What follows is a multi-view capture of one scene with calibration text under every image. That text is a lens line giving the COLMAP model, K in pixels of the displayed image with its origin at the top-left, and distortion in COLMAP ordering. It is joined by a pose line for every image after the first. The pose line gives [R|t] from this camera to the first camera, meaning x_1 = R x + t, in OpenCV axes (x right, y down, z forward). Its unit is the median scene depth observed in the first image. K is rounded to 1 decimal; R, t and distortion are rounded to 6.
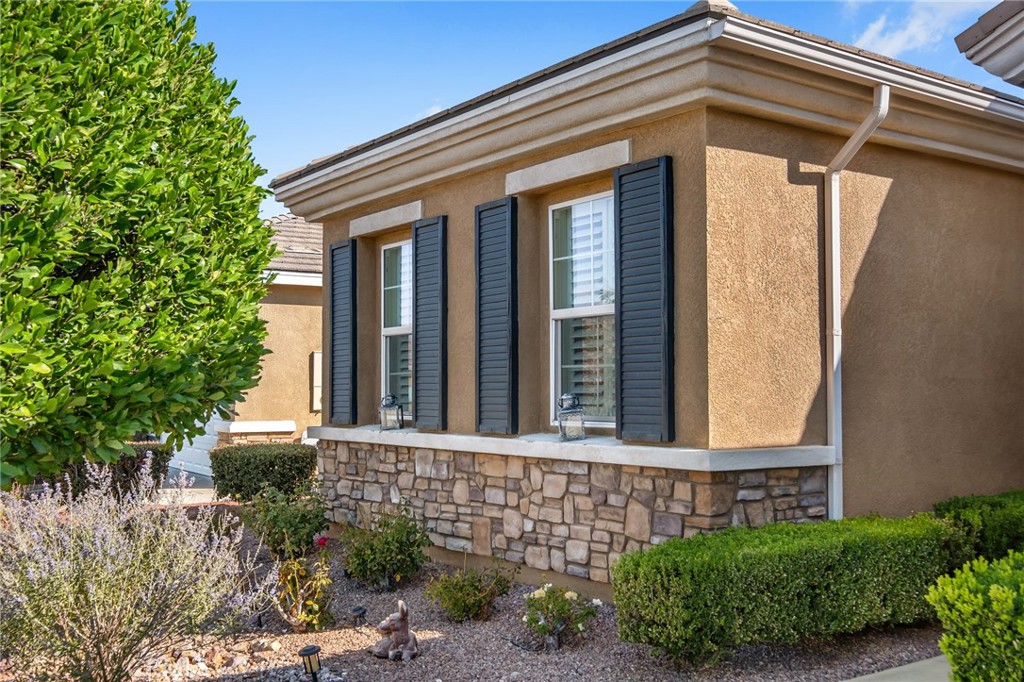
lens RADIAL K [[1056.5, 0, 512.4], [0, 1056.5, 342.6], [0, 0, 1]] dist [-0.007302, 0.000000]
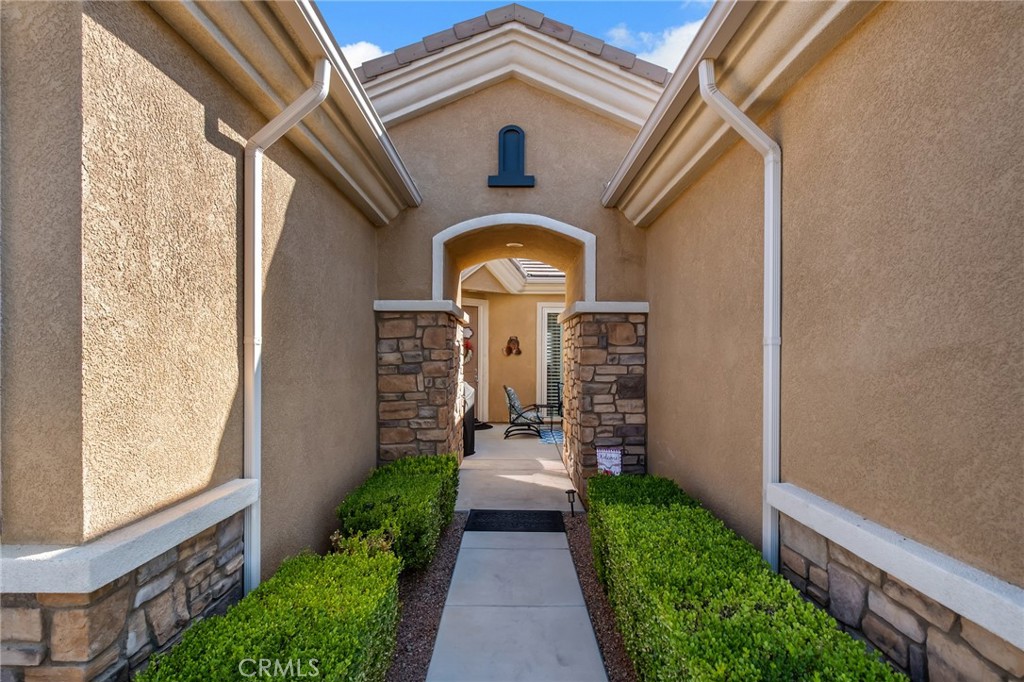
lens RADIAL K [[535.8, 0, 520.0], [0, 535.8, 360.2], [0, 0, 1]] dist [-0.000751, -0.002789]
pose [[0.561380, -0.004312, 0.827547, 0.075485], [-0.047159, 0.998195, 0.037193, -0.021389], [-0.826214, -0.059906, 0.560163, 0.620080]]
